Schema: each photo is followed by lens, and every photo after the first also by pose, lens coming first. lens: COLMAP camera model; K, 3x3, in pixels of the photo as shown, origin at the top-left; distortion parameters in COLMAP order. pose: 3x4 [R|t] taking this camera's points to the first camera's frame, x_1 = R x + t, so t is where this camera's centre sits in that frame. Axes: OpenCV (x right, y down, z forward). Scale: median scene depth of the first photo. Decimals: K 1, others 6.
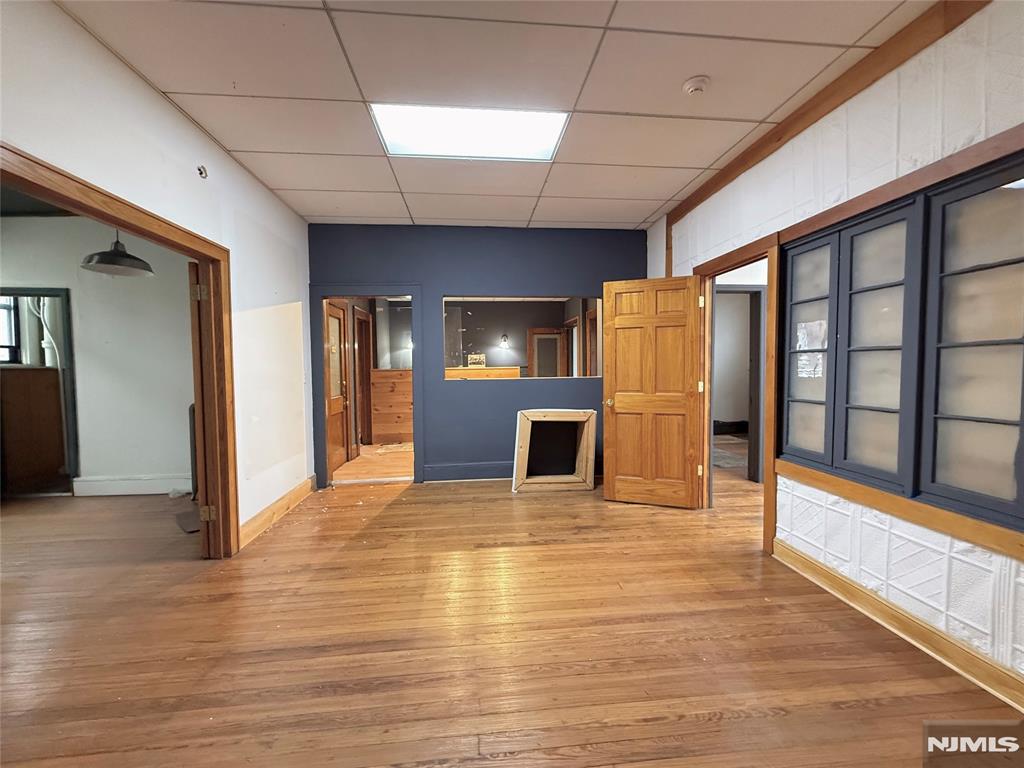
lens RADIAL K [[415.6, 0, 512.0], [0, 415.6, 384.0], [0, 0, 1]] dist [0.001376, 0.000179]
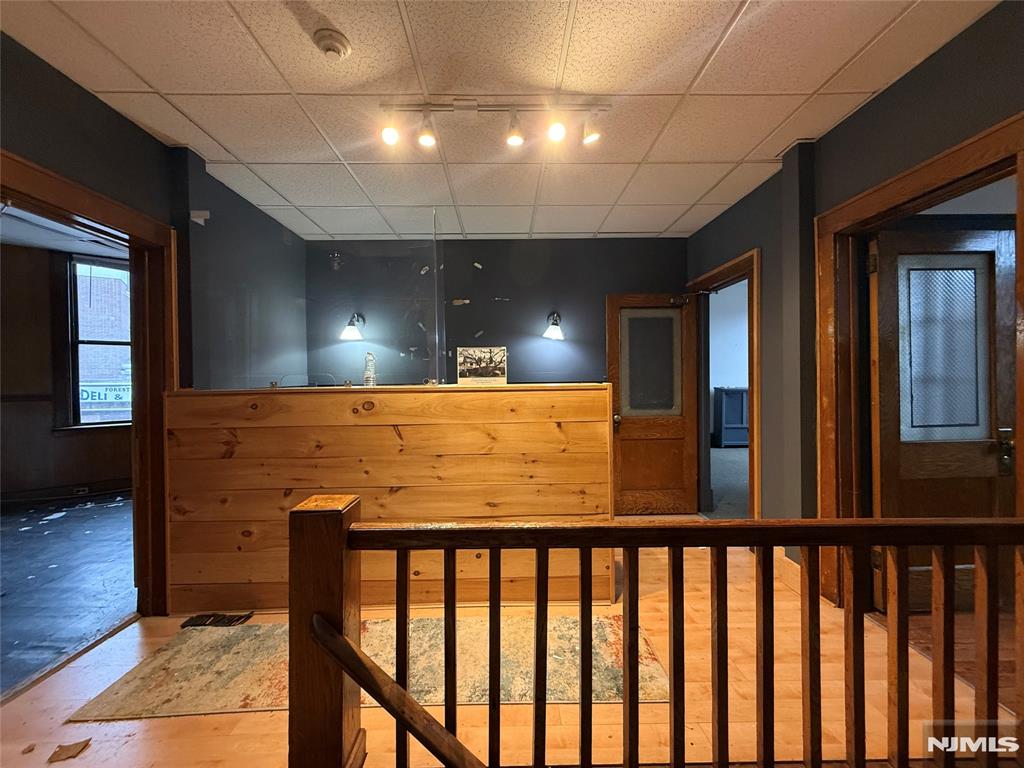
lens RADIAL K [[415.6, 0, 512.0], [0, 415.6, 384.0], [0, 0, 1]] dist [0.001376, 0.000179]
pose [[0.996787, 0.002944, -0.080041, -0.034282], [-0.005476, 0.999491, -0.031426, -0.030583], [0.079908, 0.031763, 0.996296, 0.680723]]
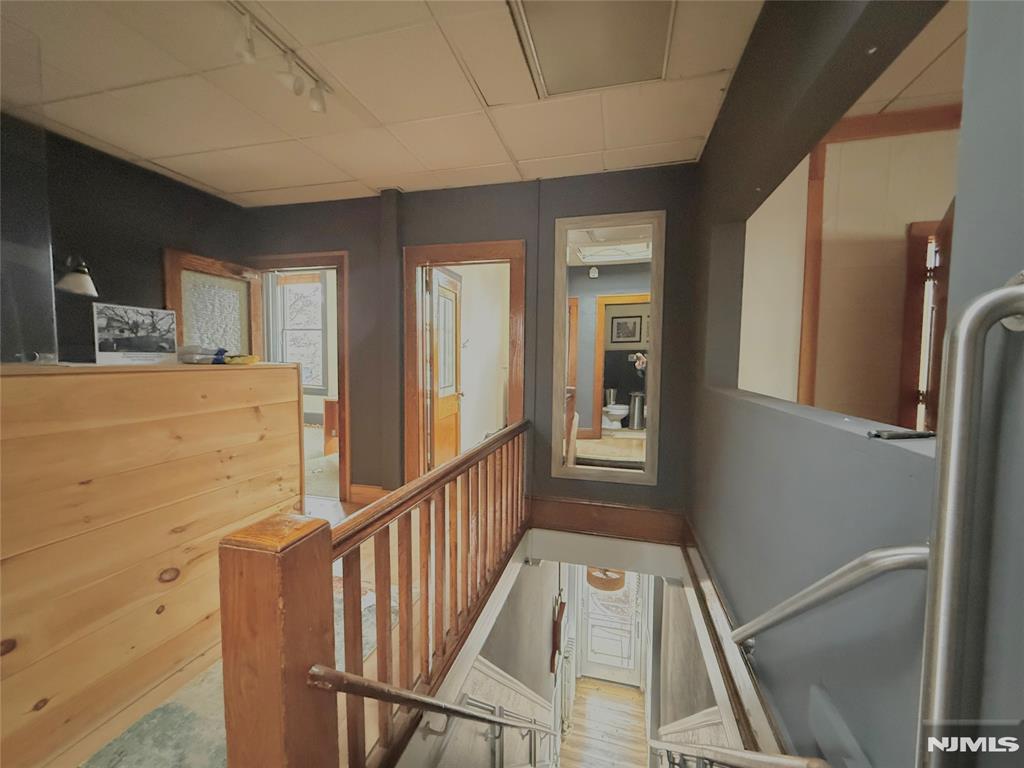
lens RADIAL K [[415.6, 0, 512.0], [0, 415.6, 384.0], [0, 0, 1]] dist [0.001376, 0.000179]
pose [[0.346071, -0.043003, 0.937222, -0.234488], [0.027965, 0.998978, 0.035511, -0.031572], [-0.937791, 0.013920, 0.346920, 0.750473]]
